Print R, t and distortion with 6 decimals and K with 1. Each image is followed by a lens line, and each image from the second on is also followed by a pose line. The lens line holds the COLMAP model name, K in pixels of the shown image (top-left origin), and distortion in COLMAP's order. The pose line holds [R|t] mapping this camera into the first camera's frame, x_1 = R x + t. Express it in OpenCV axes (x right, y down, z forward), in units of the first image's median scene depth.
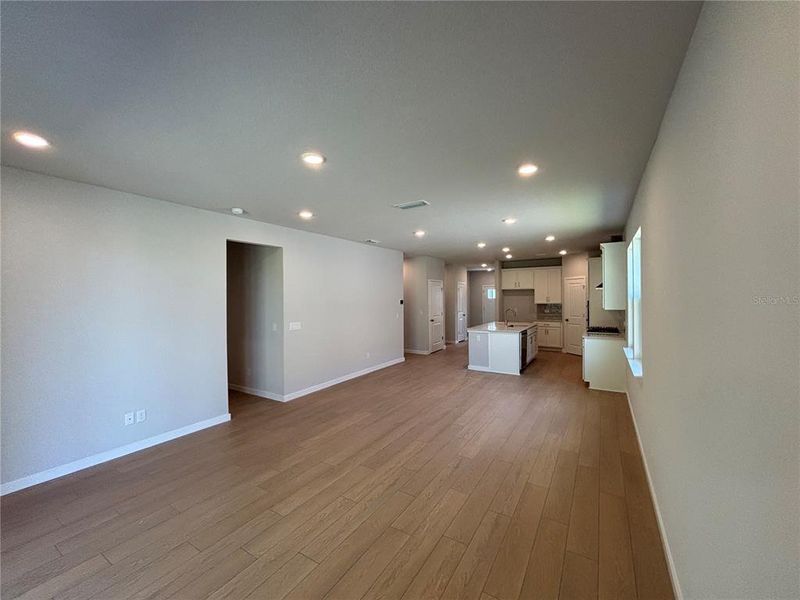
lens RADIAL K [[324.1, 0, 404.0], [0, 324.1, 297.2], [0, 0, 1]] dist [0.001219, -0.000223]
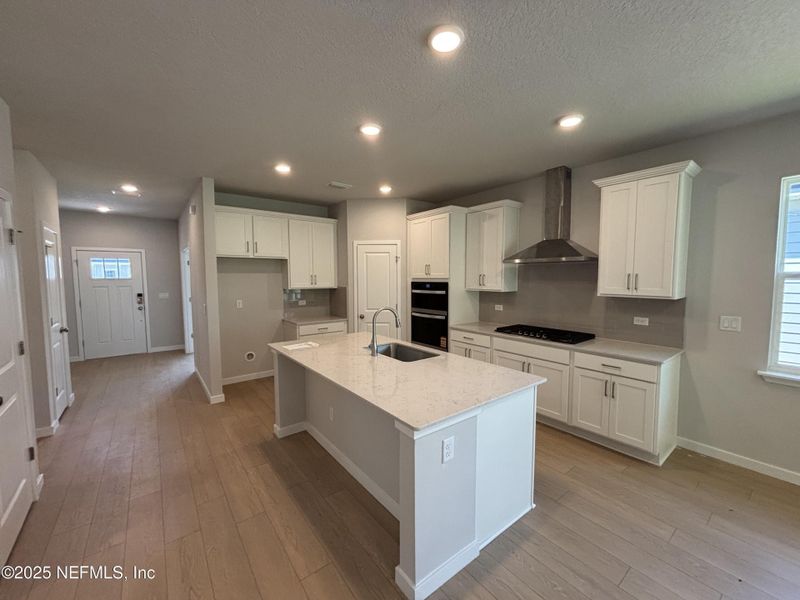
lens RADIAL K [[324.1, 0, 404.0], [0, 324.1, 297.2], [0, 0, 1]] dist [0.001219, -0.000223]
pose [[0.349319, -0.046481, 0.935850, 0.002748], [-0.013510, 0.998415, 0.054632, 0.005783], [-0.936907, -0.031727, 0.348137, 1.041798]]
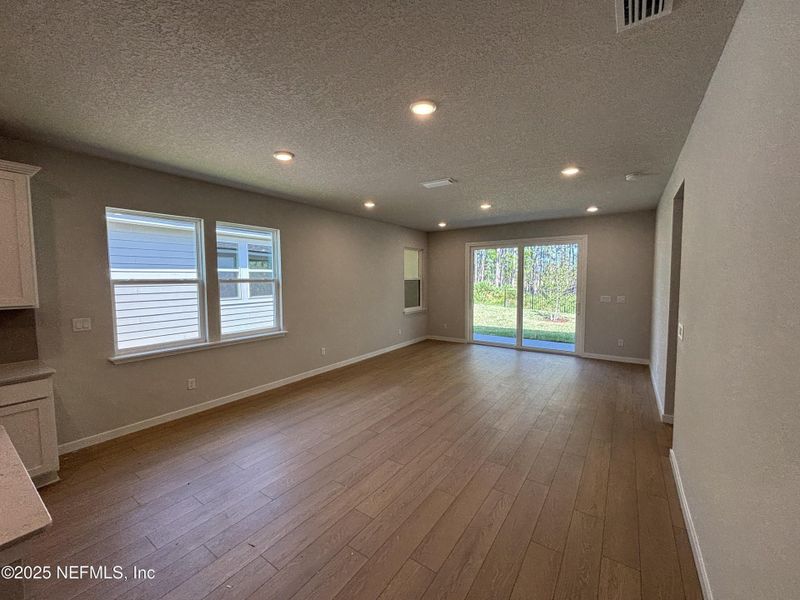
lens RADIAL K [[324.1, 0, 404.0], [0, 324.1, 297.2], [0, 0, 1]] dist [0.001219, -0.000223]
pose [[-0.998434, 0.022075, 0.051403, 0.045002], [0.024613, 0.998481, 0.049287, 0.005089], [-0.050236, 0.050475, -0.997461, 1.242742]]
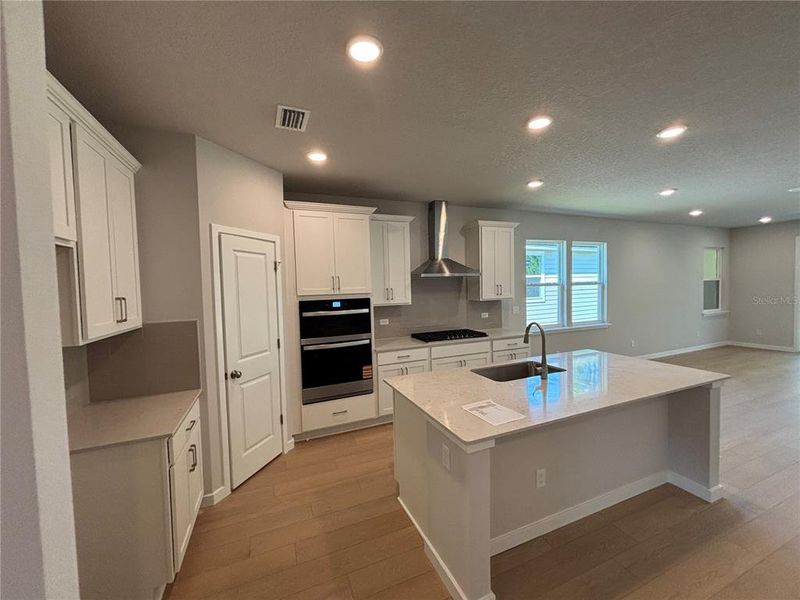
lens RADIAL K [[324.1, 0, 404.0], [0, 324.1, 297.2], [0, 0, 1]] dist [0.001219, -0.000223]
pose [[-0.811405, 0.021039, 0.584106, 0.297697], [0.036278, 0.999238, 0.014405, 0.003335], [-0.583358, 0.032879, -0.811549, 1.621591]]
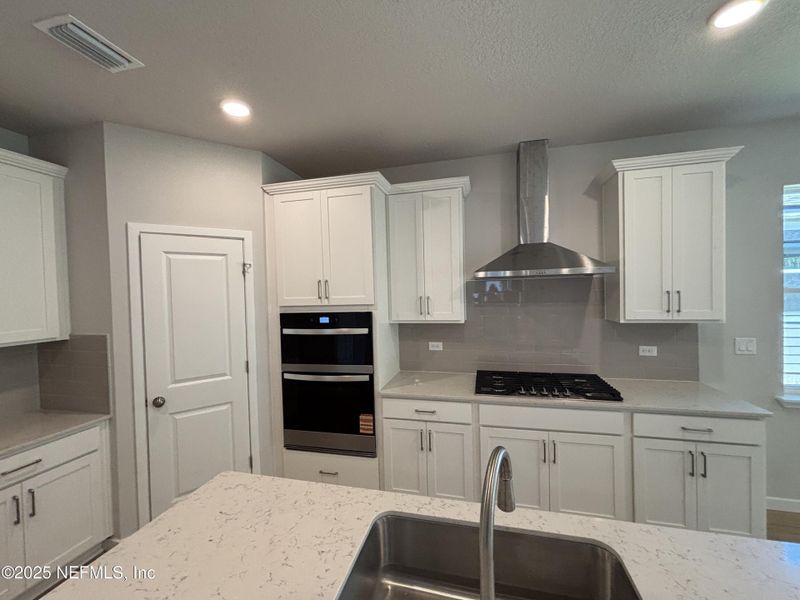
lens RADIAL K [[324.1, 0, 404.0], [0, 324.1, 297.2], [0, 0, 1]] dist [0.001219, -0.000223]
pose [[-0.300649, 0.009979, 0.953683, 0.311499], [0.019751, 0.999796, -0.004235, -0.004168], [-0.953530, 0.017563, -0.300785, 1.271171]]
